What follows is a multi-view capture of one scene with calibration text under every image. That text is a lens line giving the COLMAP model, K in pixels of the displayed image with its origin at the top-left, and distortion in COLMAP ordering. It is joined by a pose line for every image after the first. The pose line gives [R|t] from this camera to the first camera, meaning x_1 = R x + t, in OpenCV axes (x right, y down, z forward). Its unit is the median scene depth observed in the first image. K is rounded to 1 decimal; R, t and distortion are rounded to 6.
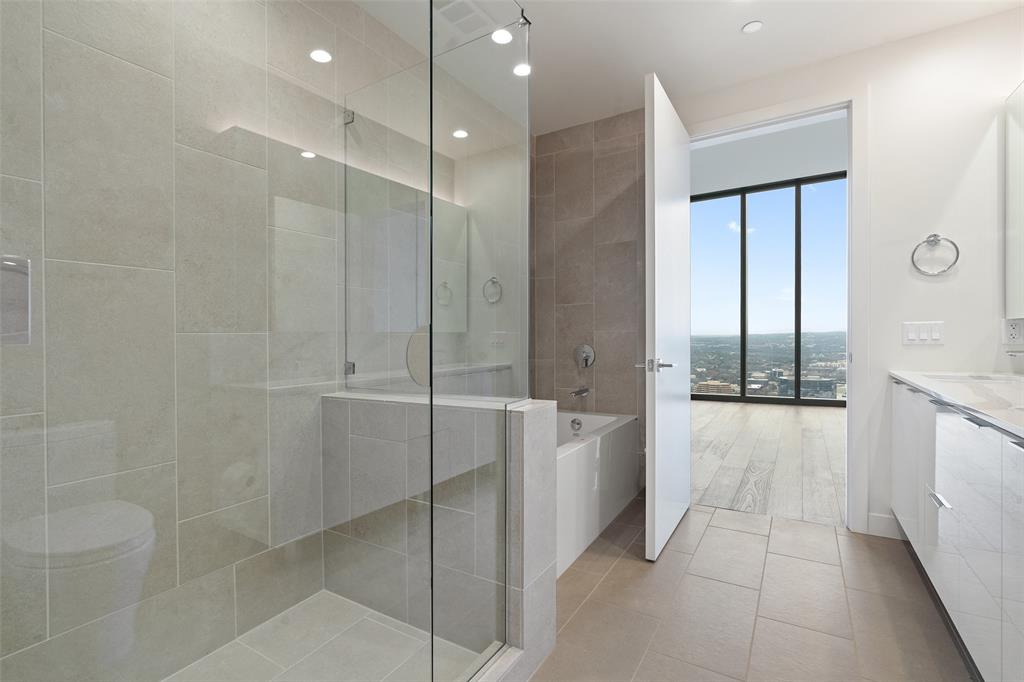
lens RADIAL K [[466.3, 0, 511.6], [0, 466.3, 348.6], [0, 0, 1]] dist [-0.008796, 0.000565]
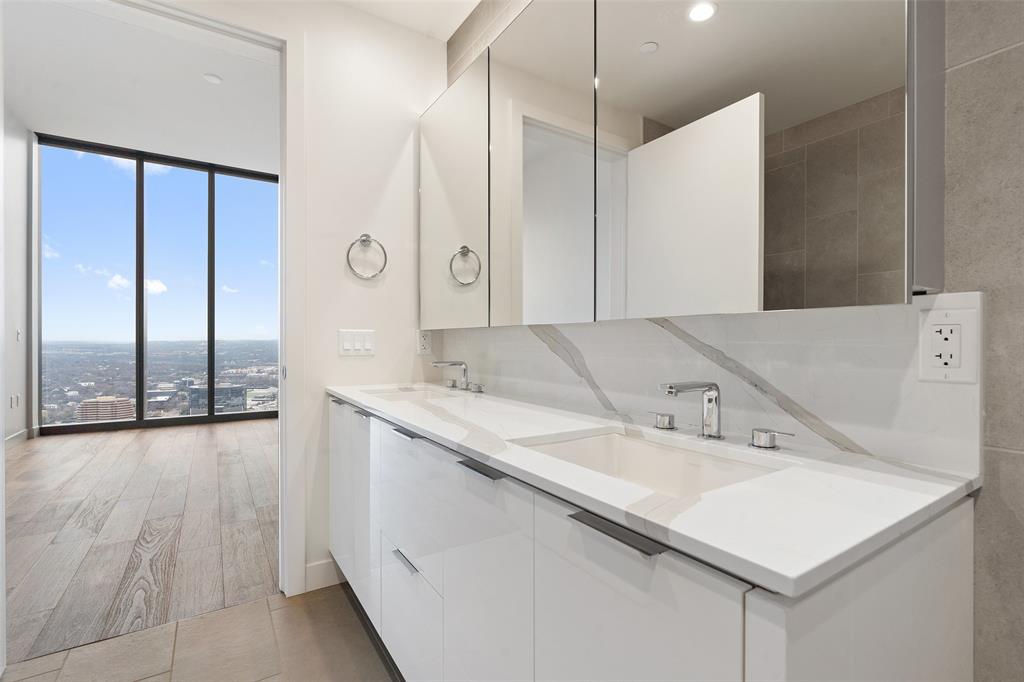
lens RADIAL K [[466.3, 0, 511.6], [0, 466.3, 348.6], [0, 0, 1]] dist [-0.008796, 0.000565]
pose [[0.427970, 0.004450, 0.903782, 0.145026], [0.010265, 0.999899, -0.009784, -0.006839], [-0.903735, 0.013465, 0.427881, 0.245874]]
